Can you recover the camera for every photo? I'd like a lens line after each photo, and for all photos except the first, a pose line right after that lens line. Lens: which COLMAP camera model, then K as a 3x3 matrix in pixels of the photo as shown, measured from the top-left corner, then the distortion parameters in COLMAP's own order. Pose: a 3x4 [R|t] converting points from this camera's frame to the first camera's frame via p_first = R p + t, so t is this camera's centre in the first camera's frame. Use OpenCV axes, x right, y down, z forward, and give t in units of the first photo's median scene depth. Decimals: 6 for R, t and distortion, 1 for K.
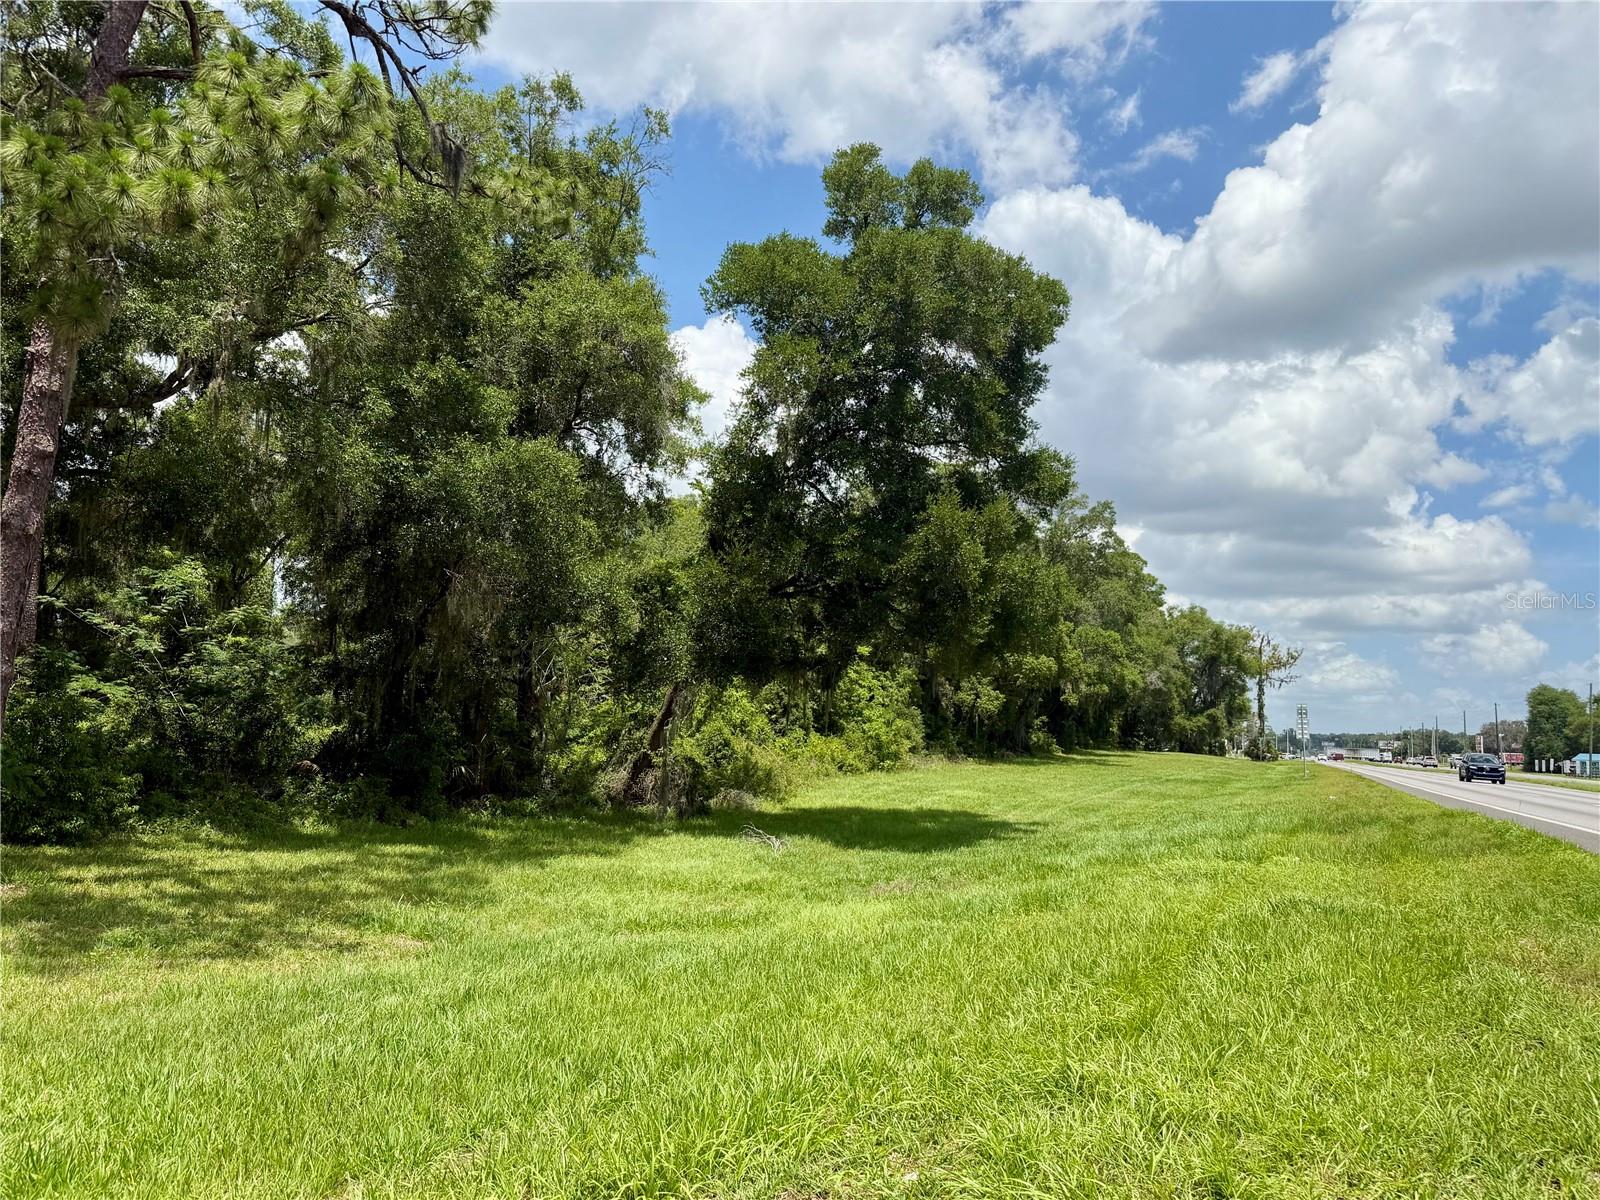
lens RADIAL K [[1227.8, 0, 799.8], [0, 1227.8, 593.8], [0, 0, 1]] dist [0.163311, -0.287539]
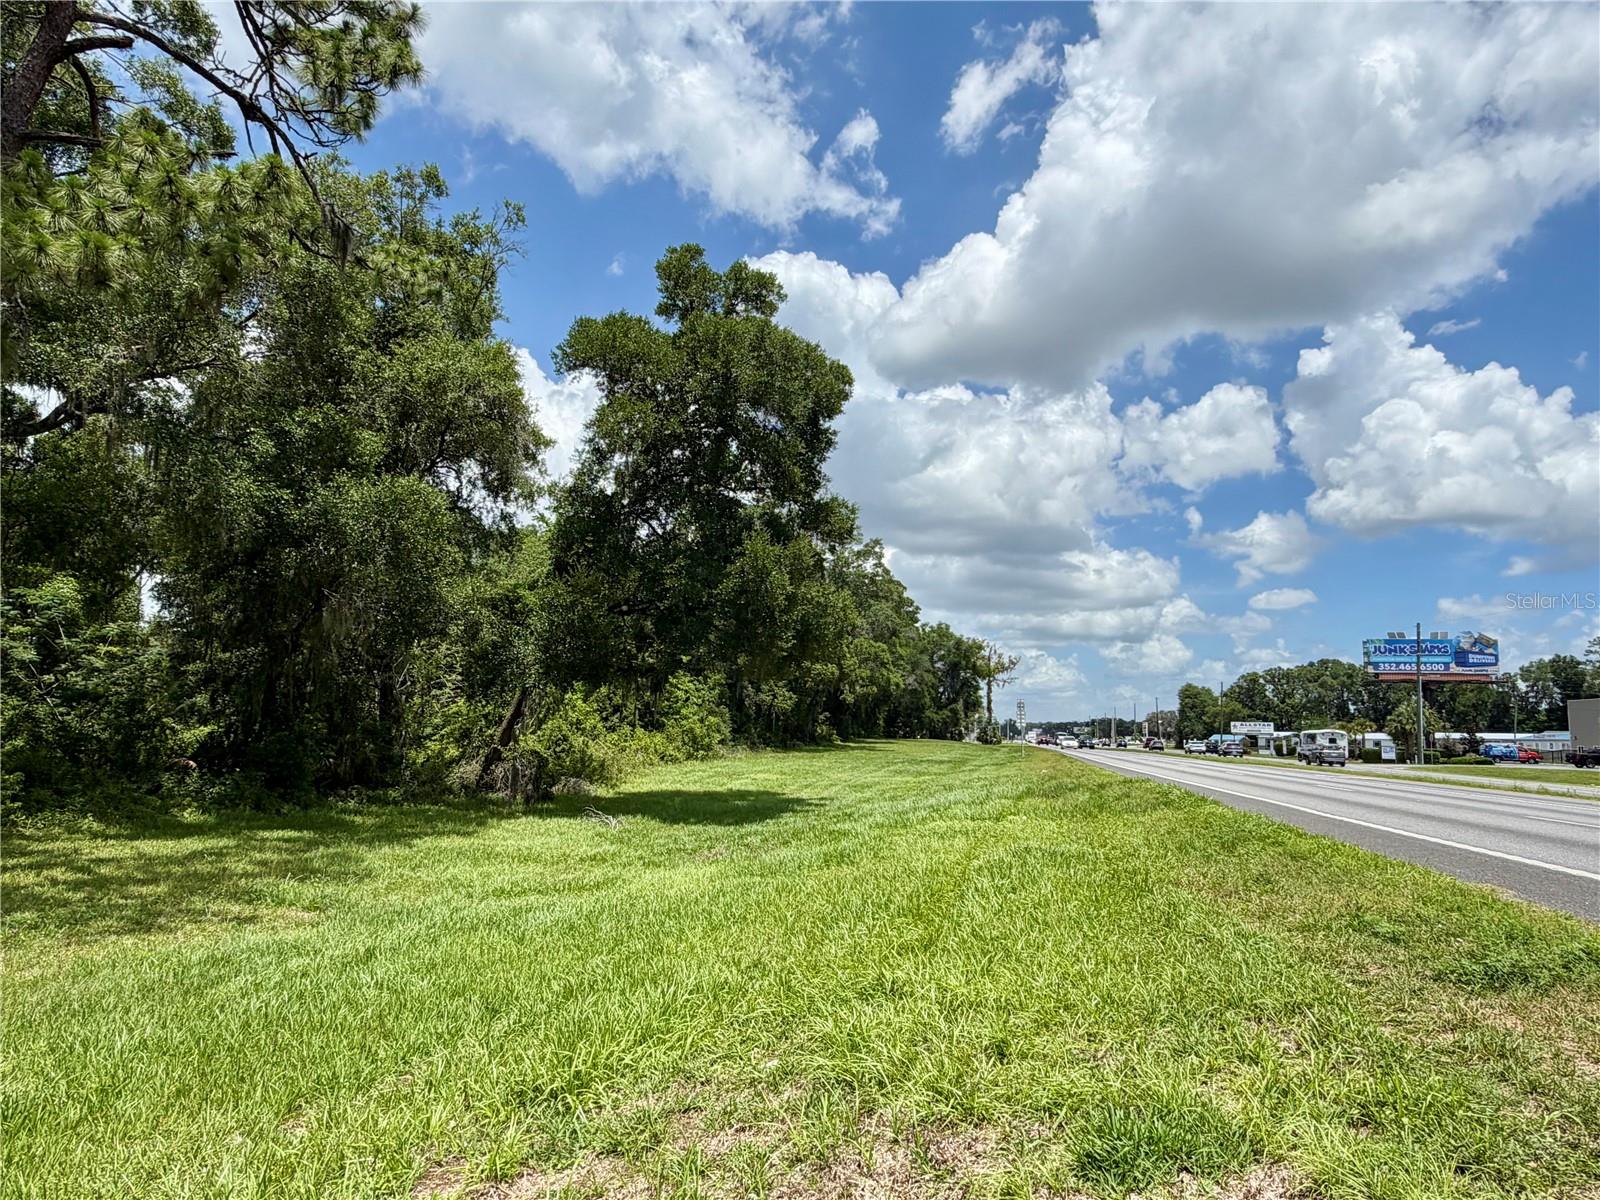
lens RADIAL K [[1034.1, 0, 823.3], [0, 1034.1, 604.7], [0, 0, 1]] dist [0.005880, 0.003743]
pose [[0.980649, 0.010179, 0.195509, -0.017495], [-0.009086, 0.999938, -0.006487, -0.002620], [-0.195562, 0.004585, 0.980681, -0.018696]]
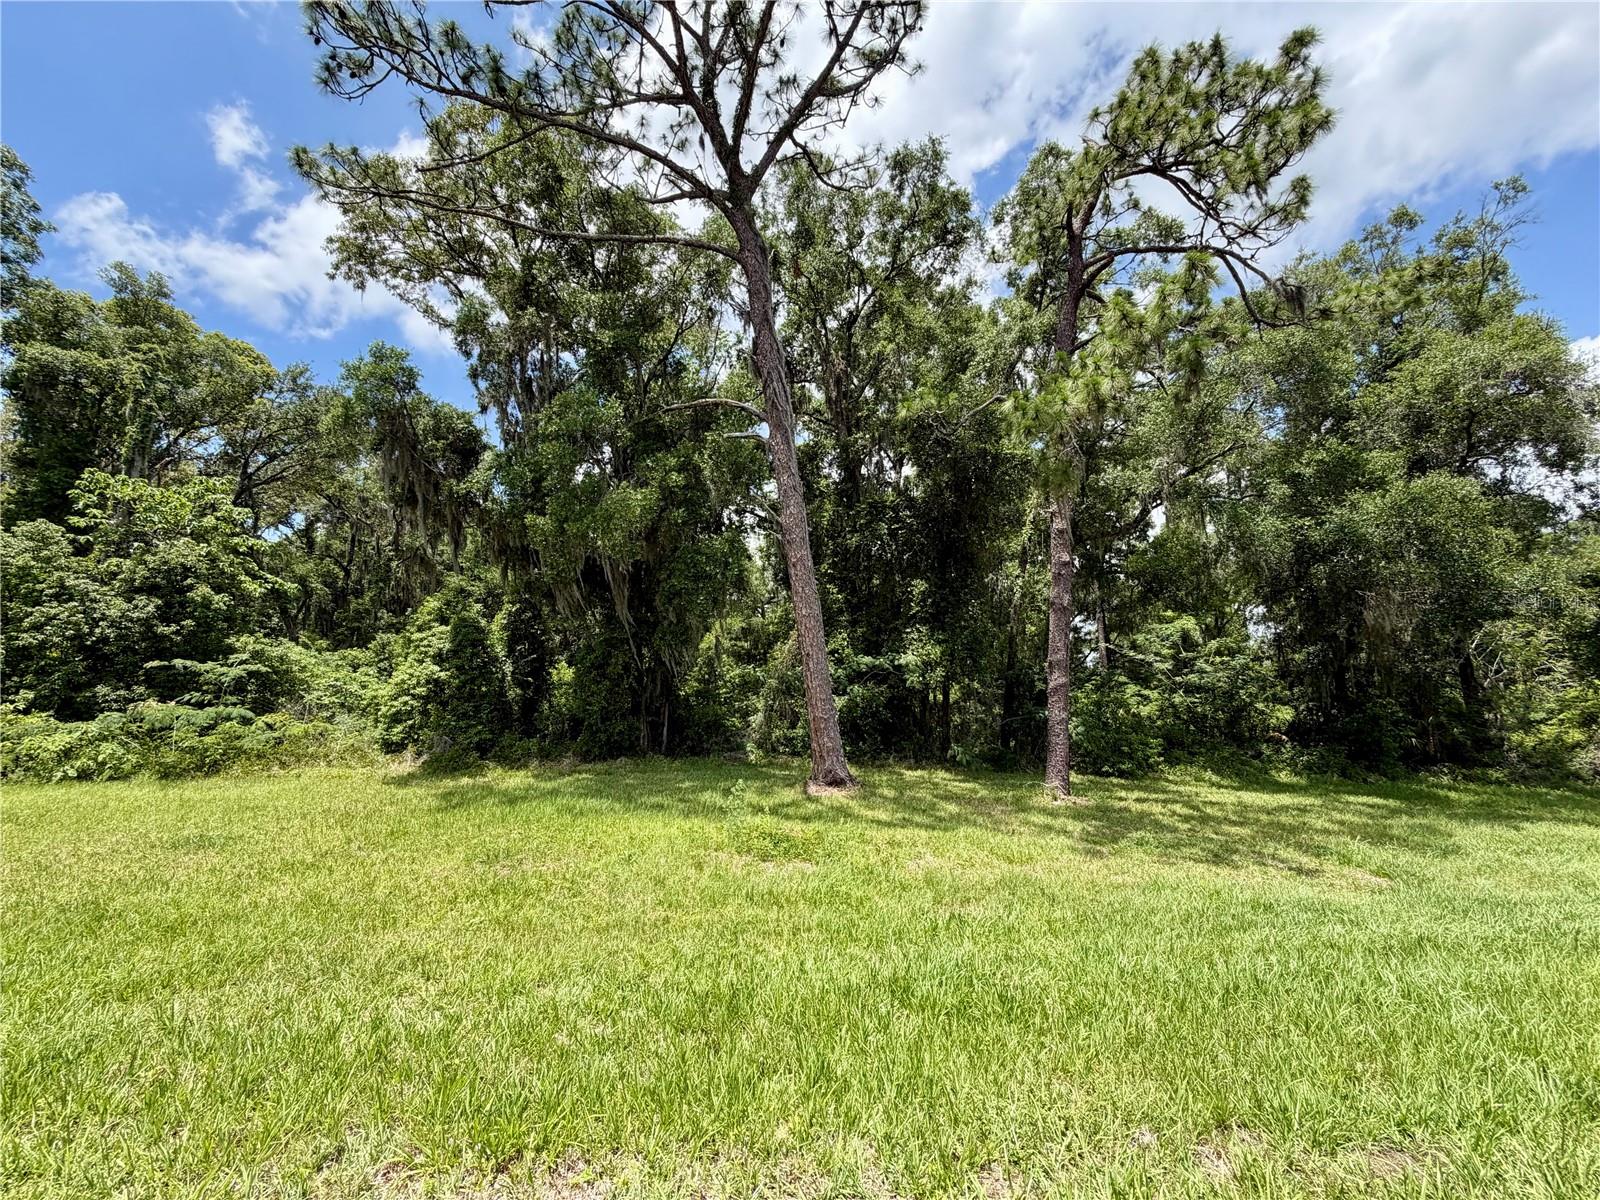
lens RADIAL K [[637.4, 0, 790.7], [0, 637.4, 600.8], [0, 0, 1]] dist [-0.000419, -0.000189]
pose [[0.500825, -0.162782, -0.850104, -0.006783], [0.099233, 0.986478, -0.130434, 0.017819], [0.859841, -0.019034, 0.510207, 0.106357]]
